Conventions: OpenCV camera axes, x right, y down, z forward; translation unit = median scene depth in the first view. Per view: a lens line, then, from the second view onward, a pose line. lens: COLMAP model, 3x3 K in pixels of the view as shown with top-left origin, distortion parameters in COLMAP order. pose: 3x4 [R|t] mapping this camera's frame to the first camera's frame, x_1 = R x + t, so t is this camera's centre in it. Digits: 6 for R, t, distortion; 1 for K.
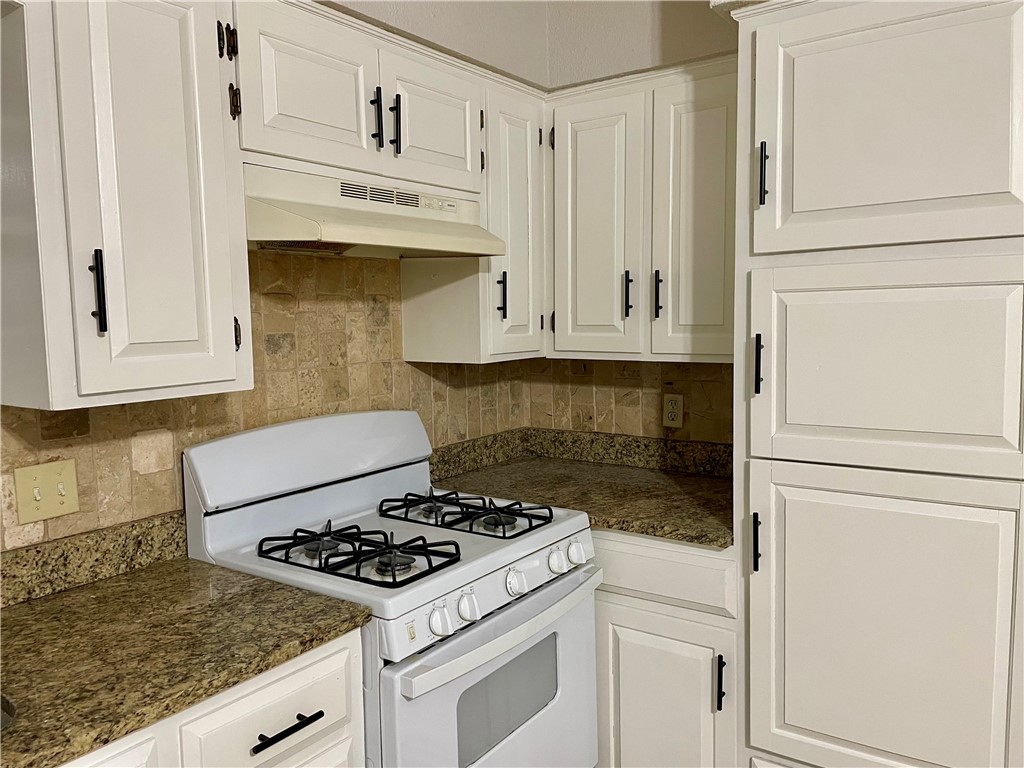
lens RADIAL K [[774.0, 0, 512.0], [0, 774.0, 384.0], [0, 0, 1]] dist [0.104282, -0.122749]
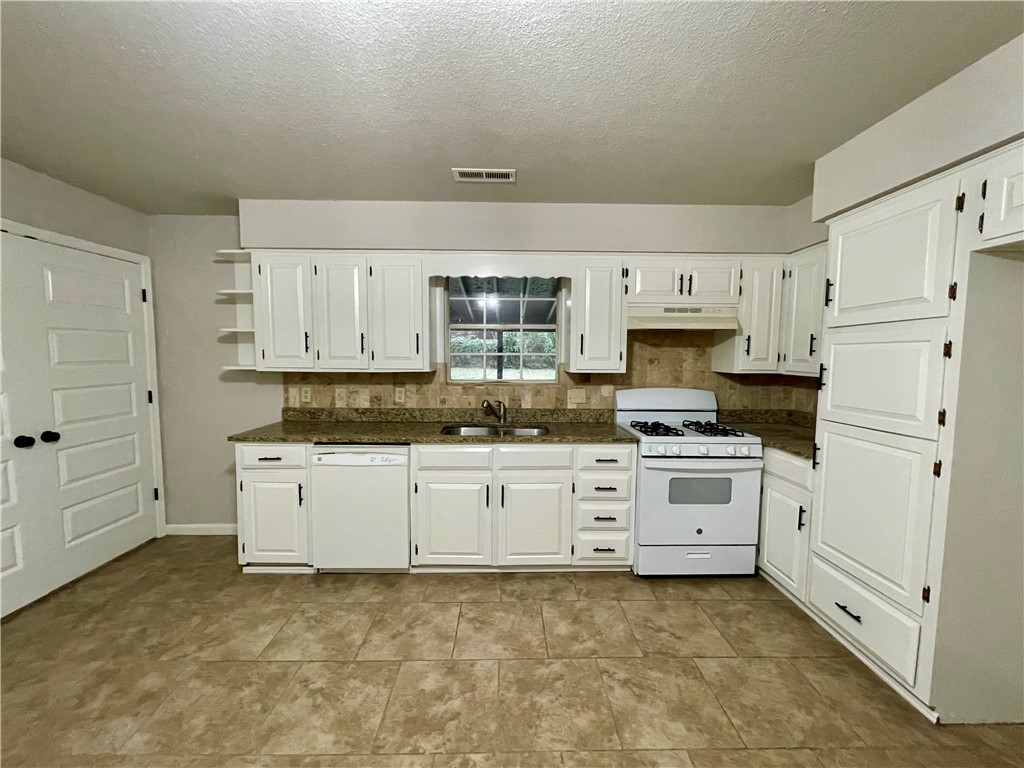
lens RADIAL K [[412.1, 0, 514.1], [0, 412.1, 386.2], [0, 0, 1]] dist [-0.002229, -0.000850]
pose [[0.597920, 0.084056, -0.797137, 0.637683], [-0.094088, 0.994971, 0.034343, 0.038540], [0.796015, 0.054467, 0.602821, -0.356931]]
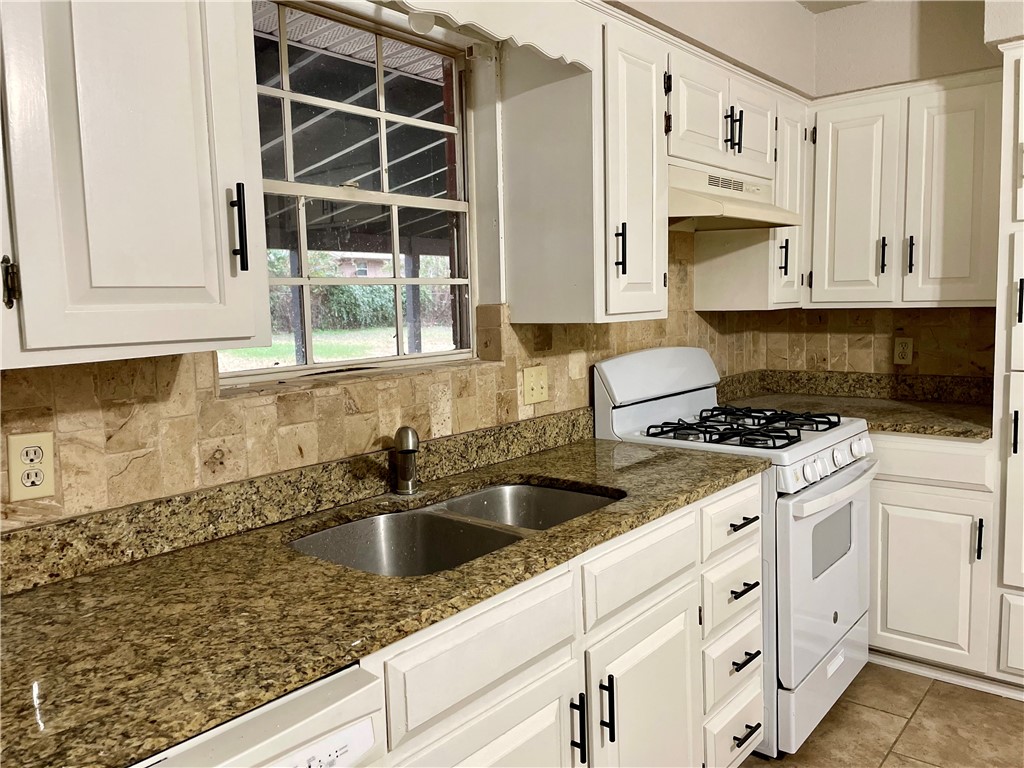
lens RADIAL K [[775.7, 0, 516.8], [0, 775.7, 376.6], [0, 0, 1]] dist [0.104757, -0.129587]
pose [[0.997052, 0.001289, -0.076722, -0.397550], [-0.000765, 0.999976, 0.006868, 0.085463], [0.076729, -0.006789, 0.997029, -0.389256]]
